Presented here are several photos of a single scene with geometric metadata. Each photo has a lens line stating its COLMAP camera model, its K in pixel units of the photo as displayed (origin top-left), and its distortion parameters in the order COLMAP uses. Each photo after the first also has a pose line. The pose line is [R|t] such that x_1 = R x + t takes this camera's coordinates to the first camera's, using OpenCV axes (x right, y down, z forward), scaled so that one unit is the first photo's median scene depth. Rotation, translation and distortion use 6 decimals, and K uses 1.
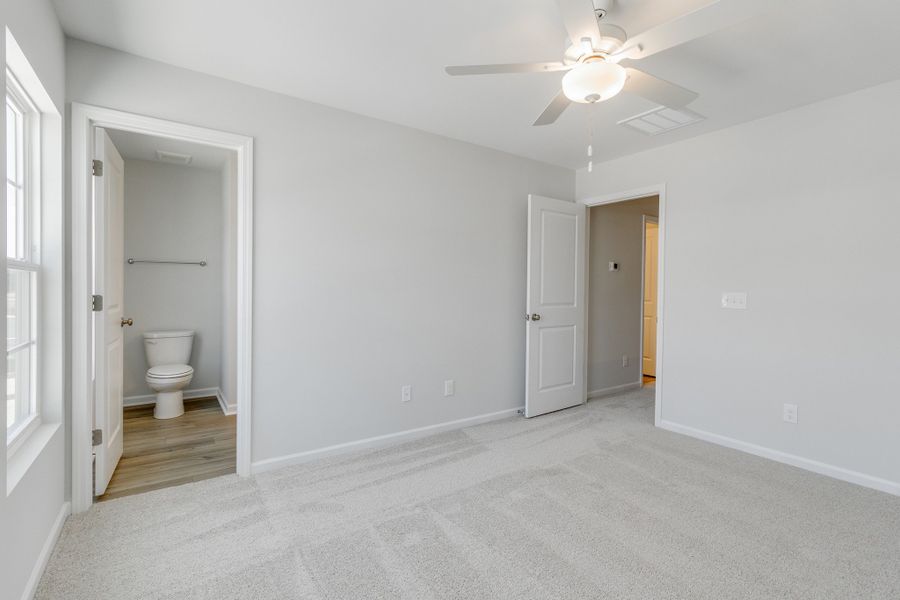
lens RADIAL K [[418.0, 0, 452.5], [0, 418.0, 296.7], [0, 0, 1]] dist [0.000218, 0.001578]
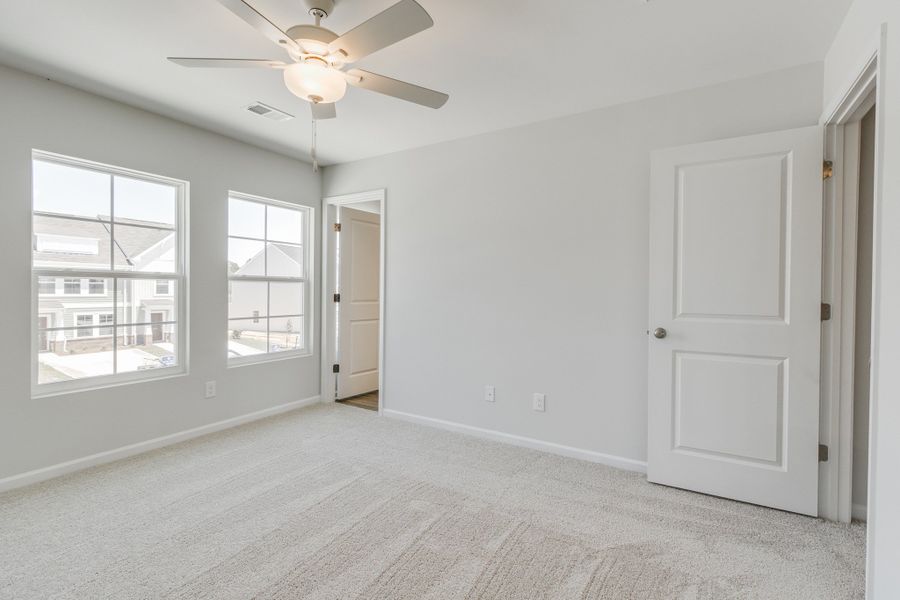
lens RADIAL K [[418.0, 0, 455.3], [0, 418.0, 292.9], [0, 0, 1]] dist [0.000218, 0.001578]
pose [[0.401853, 0.002011, -0.915702, 0.741090], [-0.023022, 0.999704, -0.007908, -0.002602], [0.915415, 0.024259, 0.401780, 0.479696]]
